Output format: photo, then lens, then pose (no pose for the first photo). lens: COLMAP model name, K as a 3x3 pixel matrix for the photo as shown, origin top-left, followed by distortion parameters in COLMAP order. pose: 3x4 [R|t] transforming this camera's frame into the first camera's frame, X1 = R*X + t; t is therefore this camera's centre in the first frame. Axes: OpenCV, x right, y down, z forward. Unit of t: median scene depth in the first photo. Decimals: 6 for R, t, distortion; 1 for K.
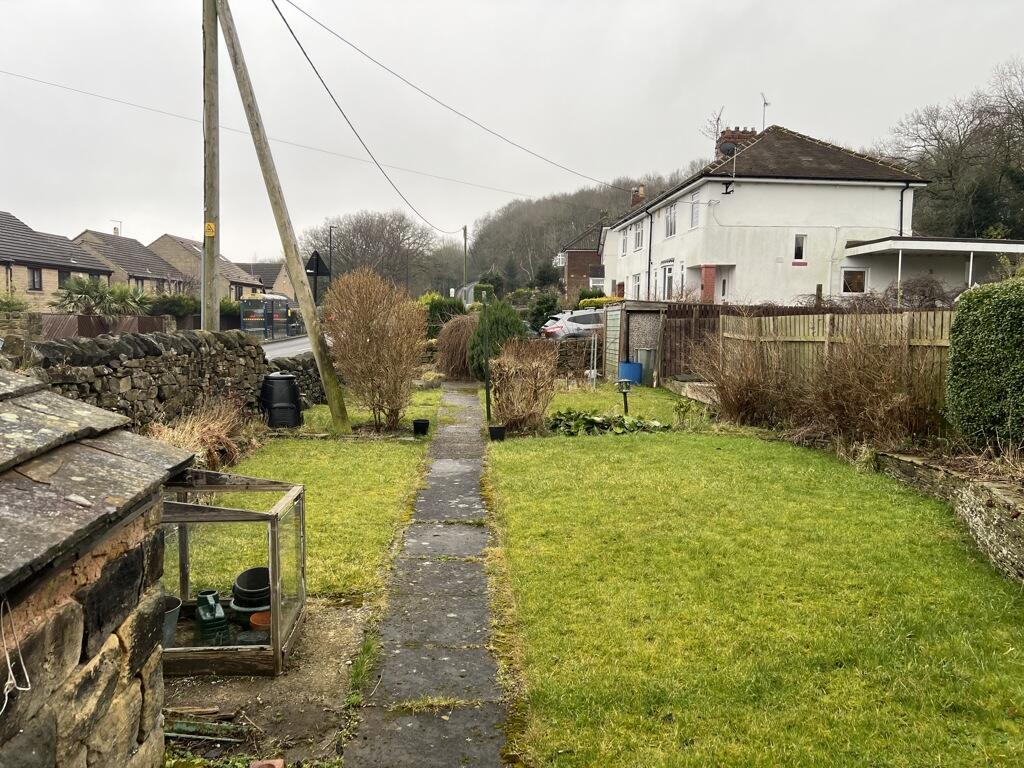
lens RADIAL K [[749.1, 0, 510.8], [0, 749.1, 381.4], [0, 0, 1]] dist [0.044148, -0.002404]
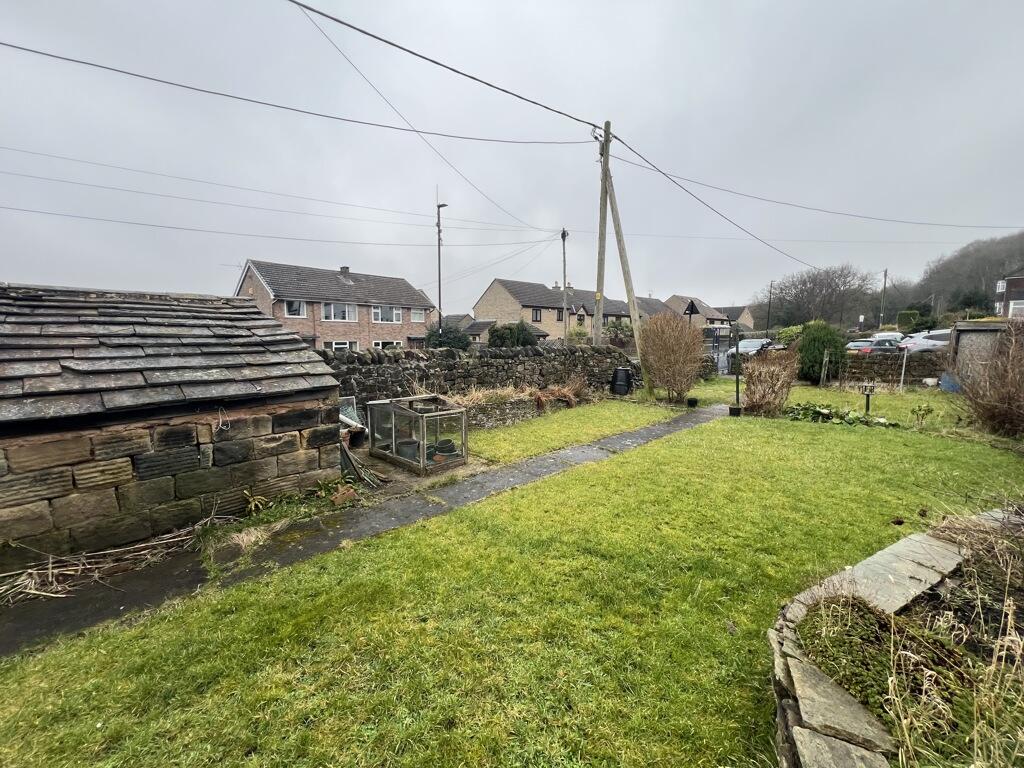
lens RADIAL K [[399.2, 0, 509.4], [0, 399.2, 385.7], [0, 0, 1]] dist [0.008395, -0.000482]
pose [[0.675759, 0.079843, -0.732786, 0.263437], [-0.055713, 0.996805, 0.057232, -0.006194], [0.735014, 0.002151, 0.678048, 0.084501]]
